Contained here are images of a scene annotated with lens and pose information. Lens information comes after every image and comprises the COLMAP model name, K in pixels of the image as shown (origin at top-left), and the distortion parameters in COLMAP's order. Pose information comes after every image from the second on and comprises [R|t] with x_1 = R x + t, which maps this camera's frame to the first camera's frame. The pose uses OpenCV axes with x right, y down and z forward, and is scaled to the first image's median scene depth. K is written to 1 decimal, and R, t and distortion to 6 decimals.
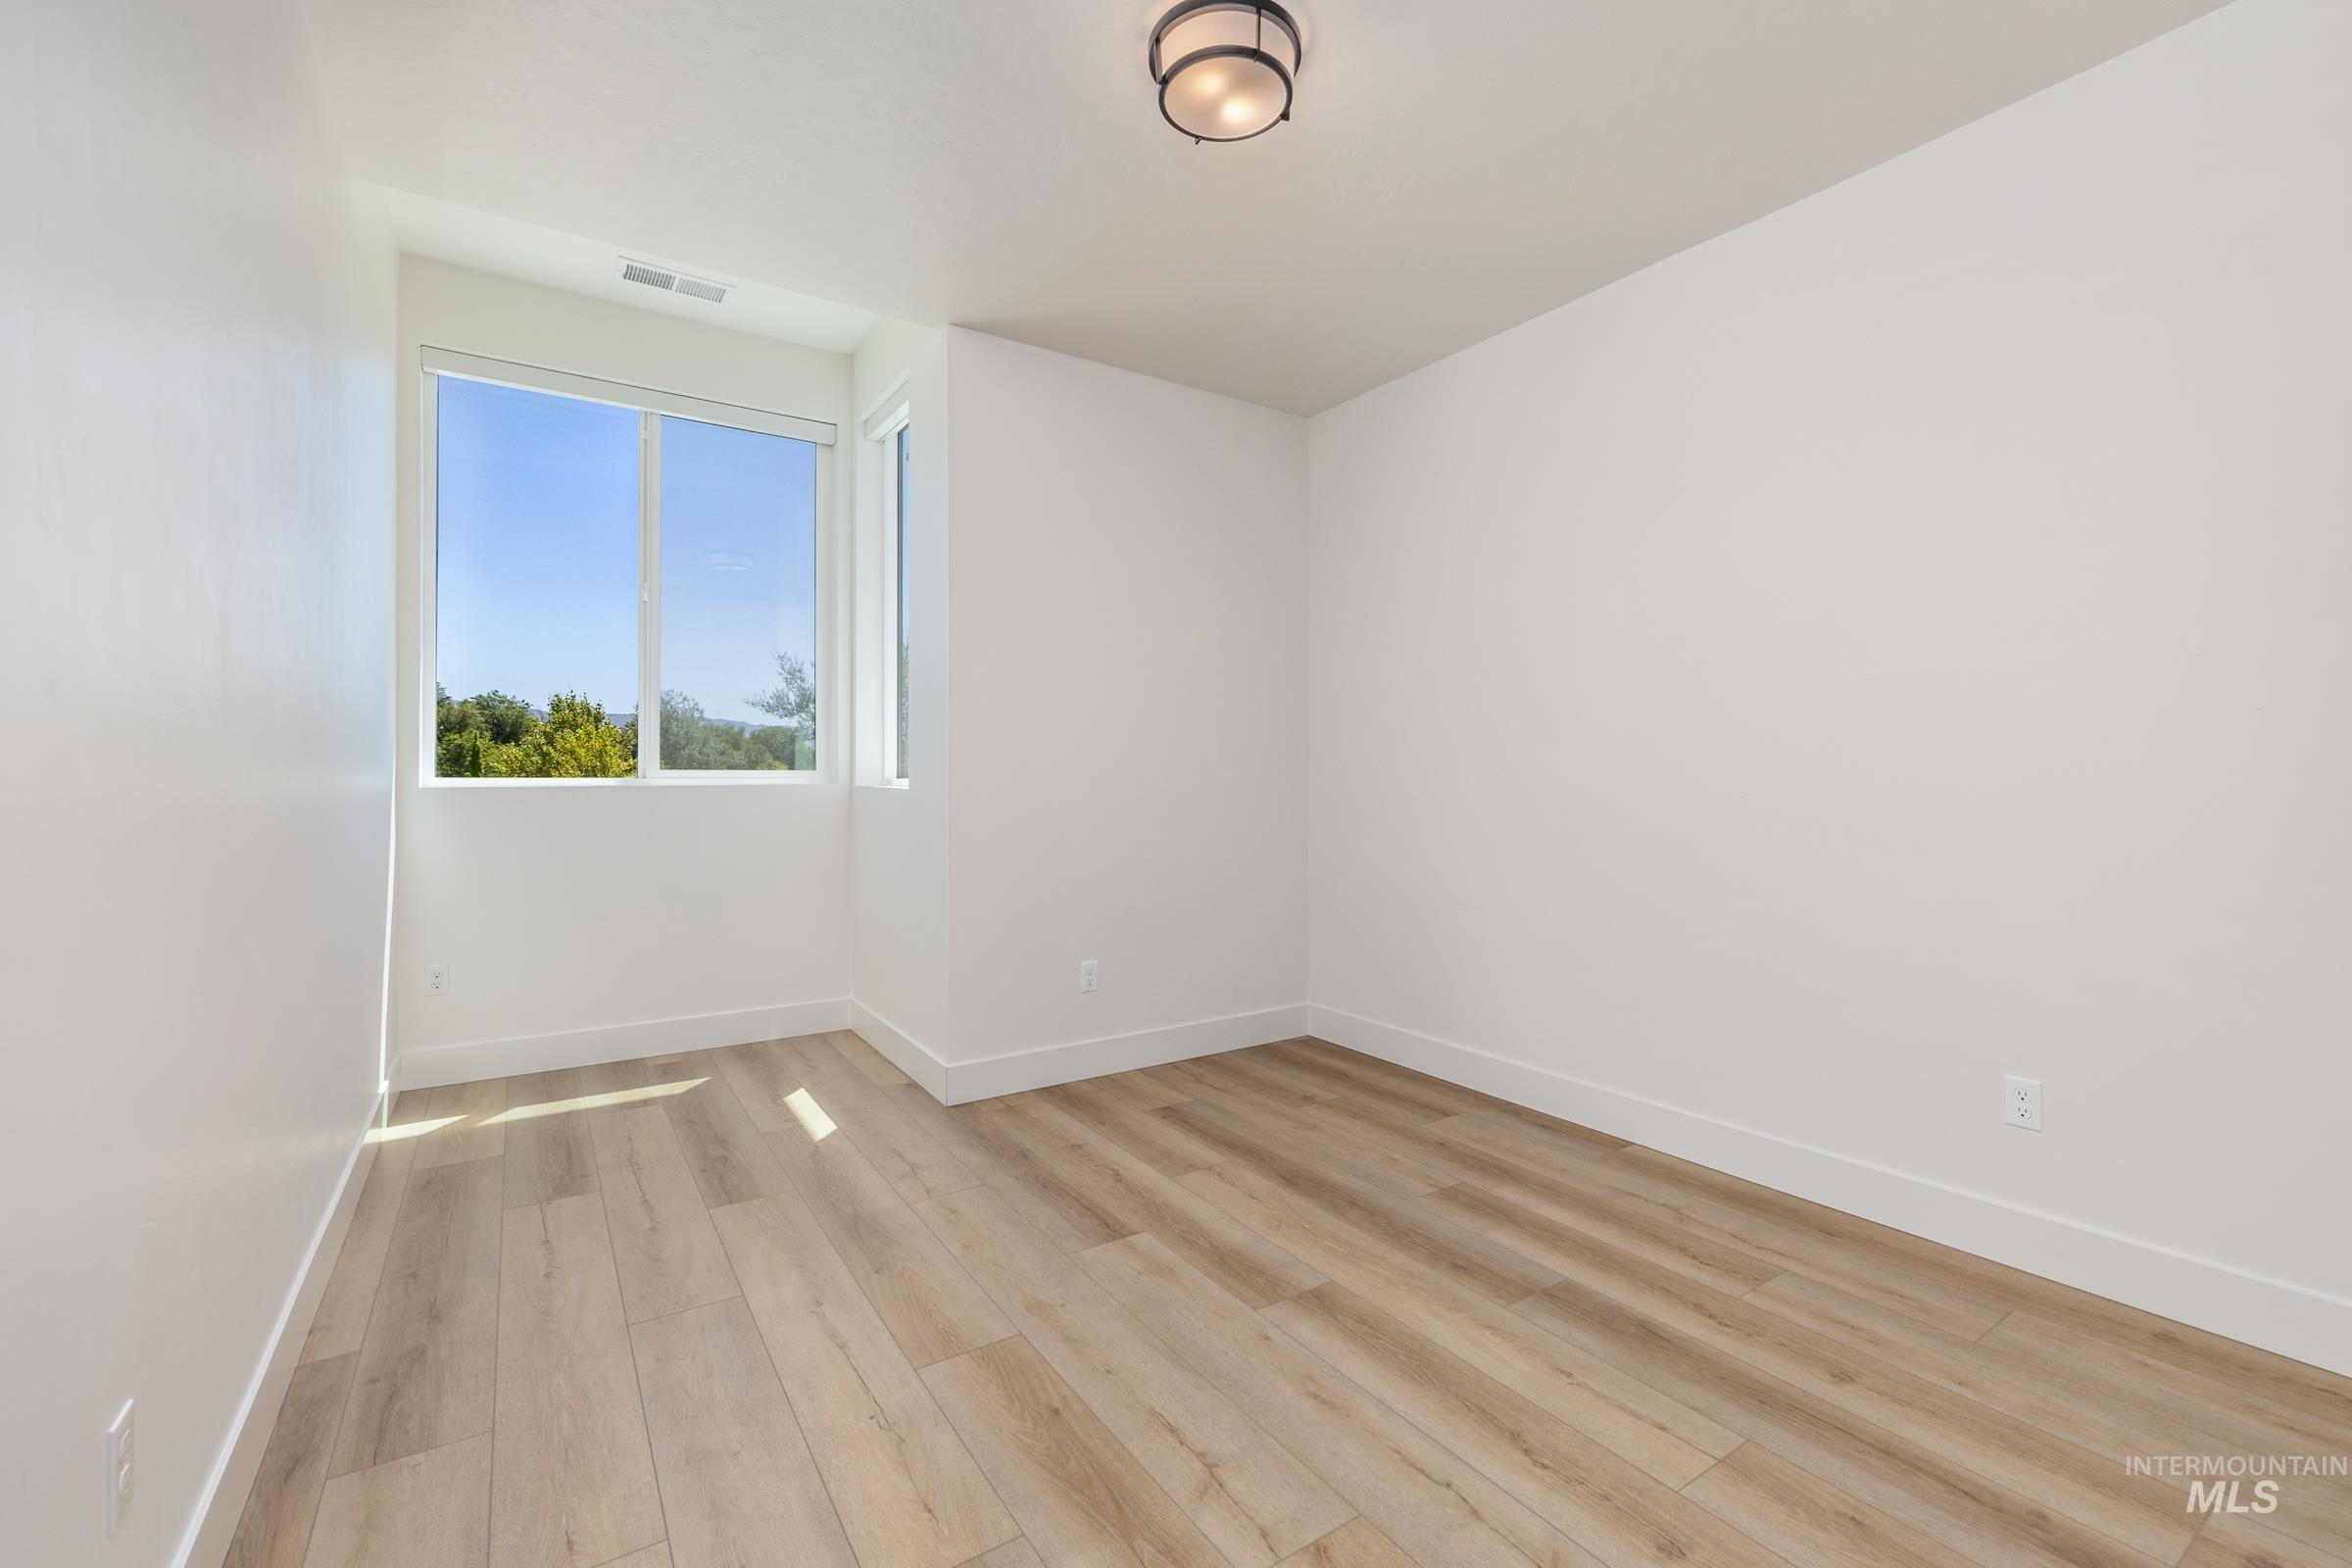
lens RADIAL K [[981.4, 0, 1178.9], [0, 981.4, 773.8], [0, 0, 1]] dist [0.001045, 0.000065]
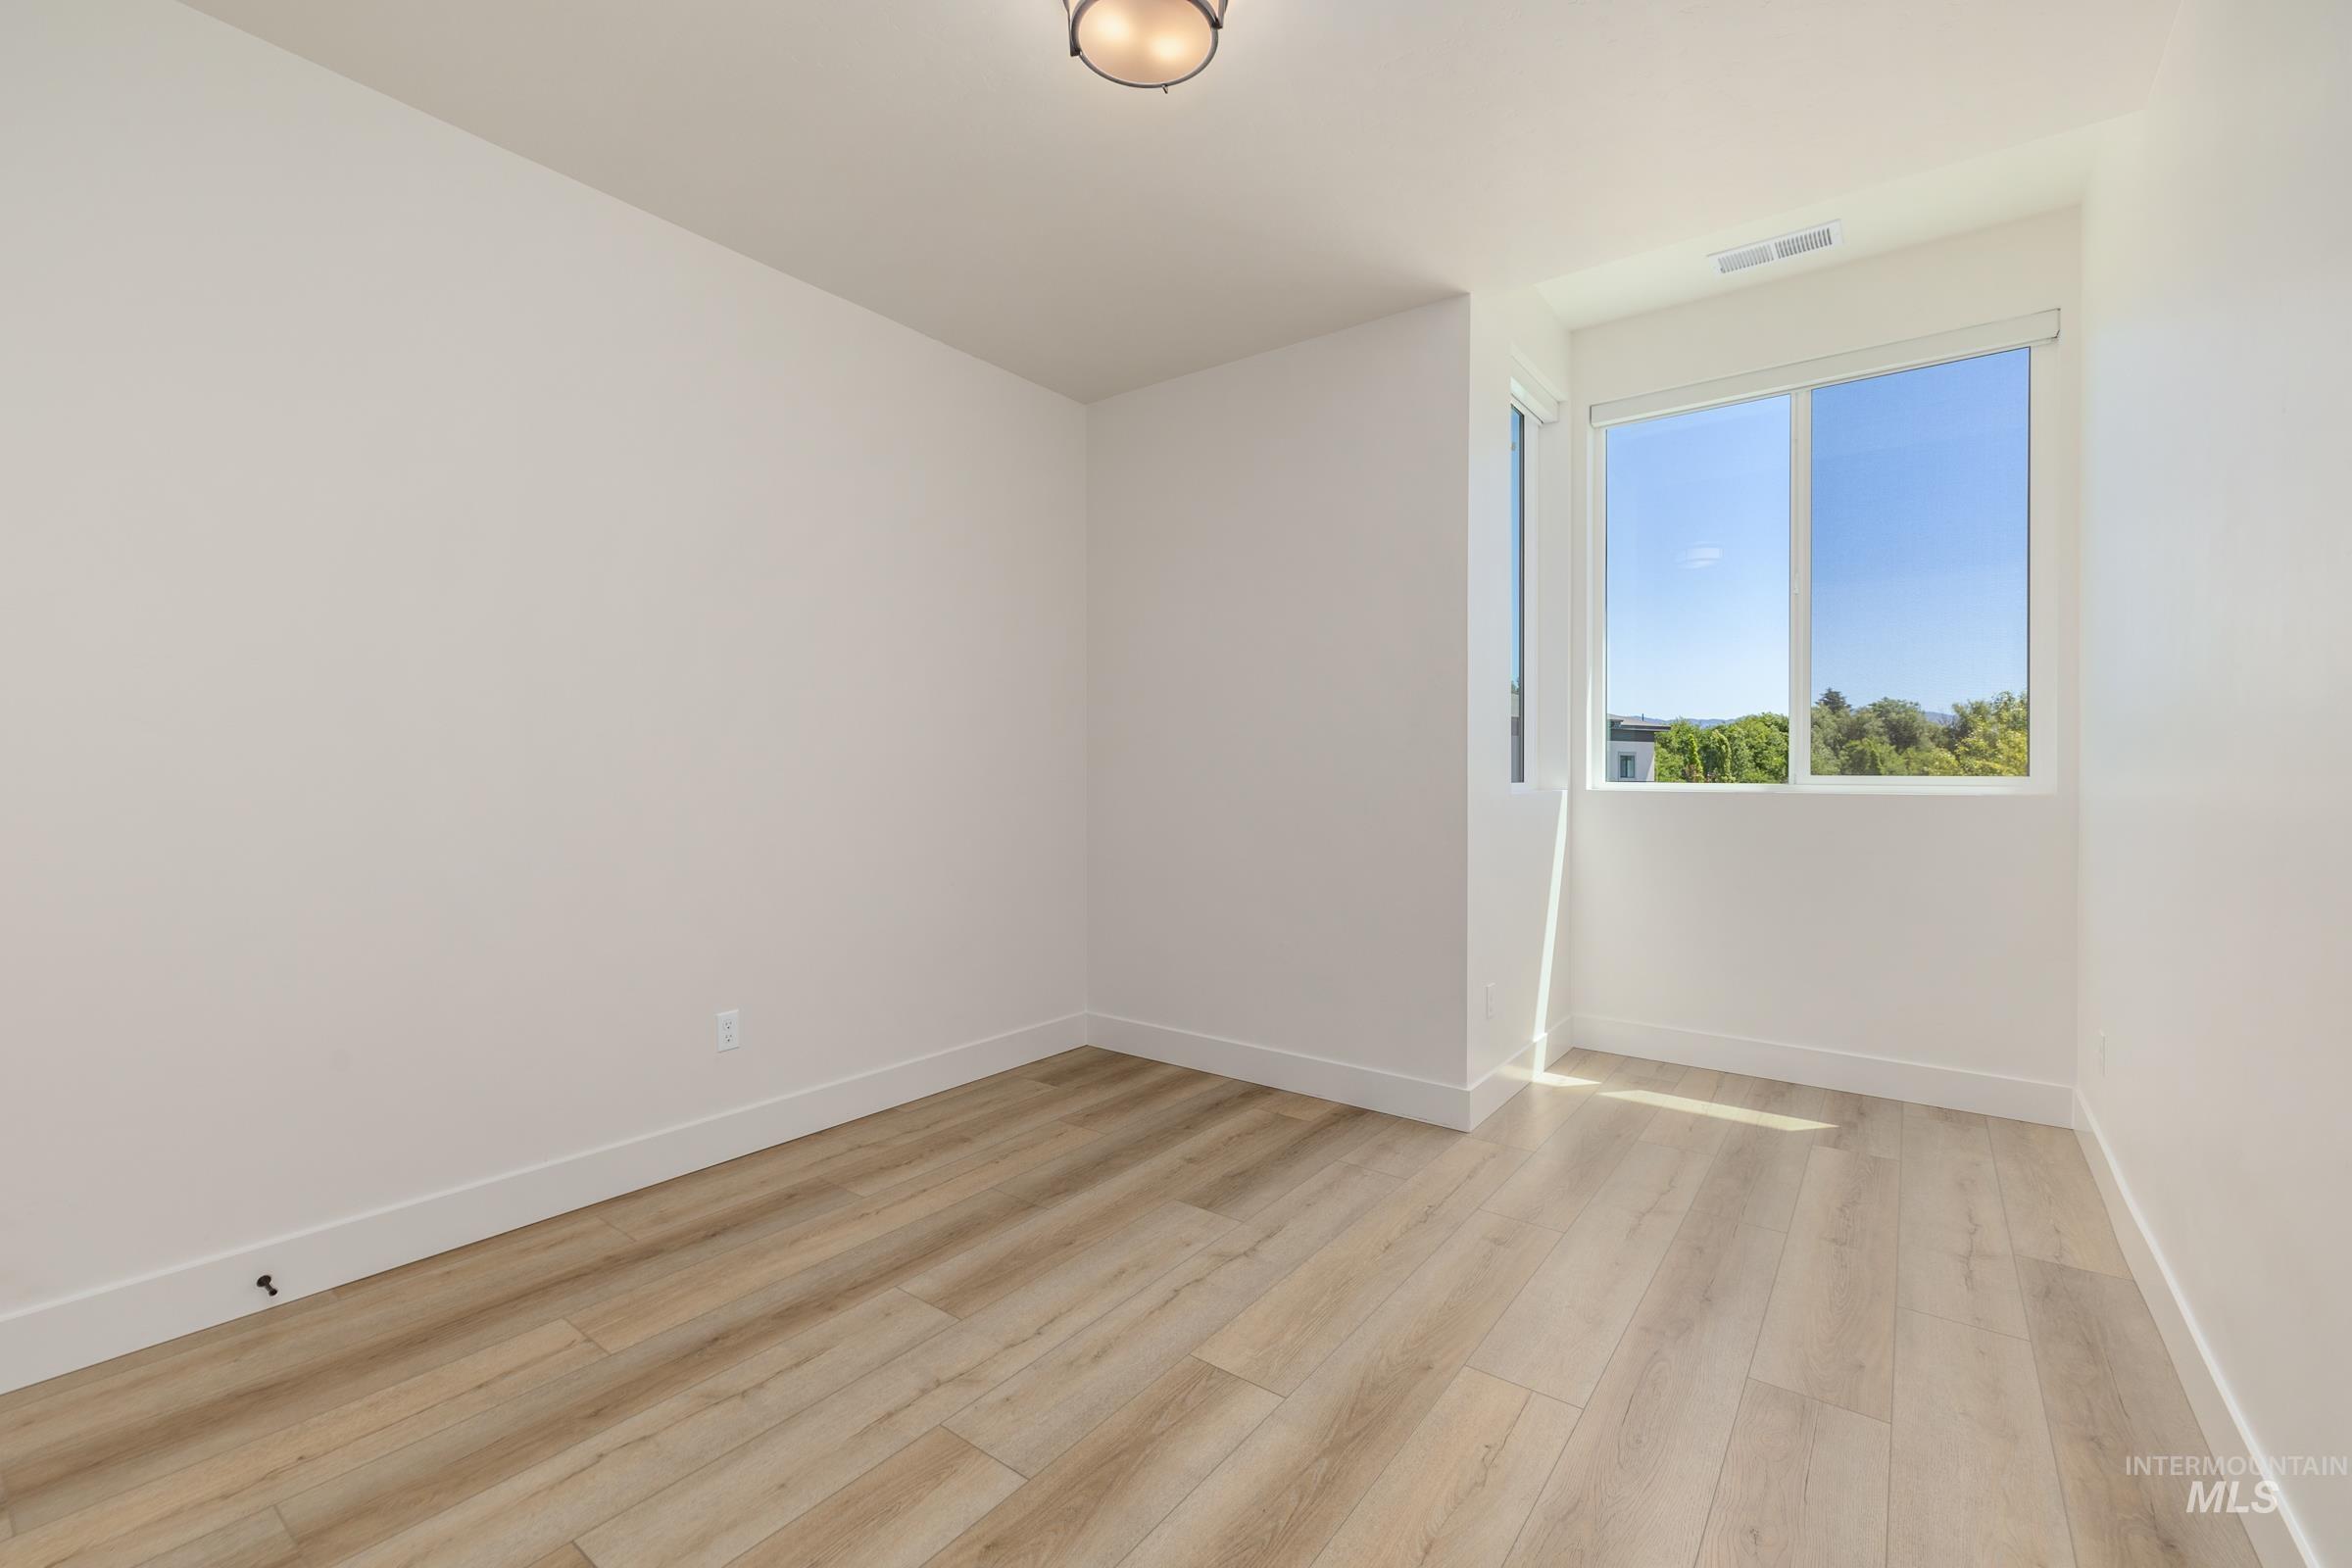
lens RADIAL K [[997.3, 0, 1175.8], [0, 997.3, 770.6], [0, 0, 1]] dist [-0.000673, 0.000041]
pose [[0.323044, -0.002166, -0.946382, 0.161153], [-0.006358, 0.999970, -0.004459, -0.000868], [0.946363, 0.007458, 0.323020, 0.138499]]
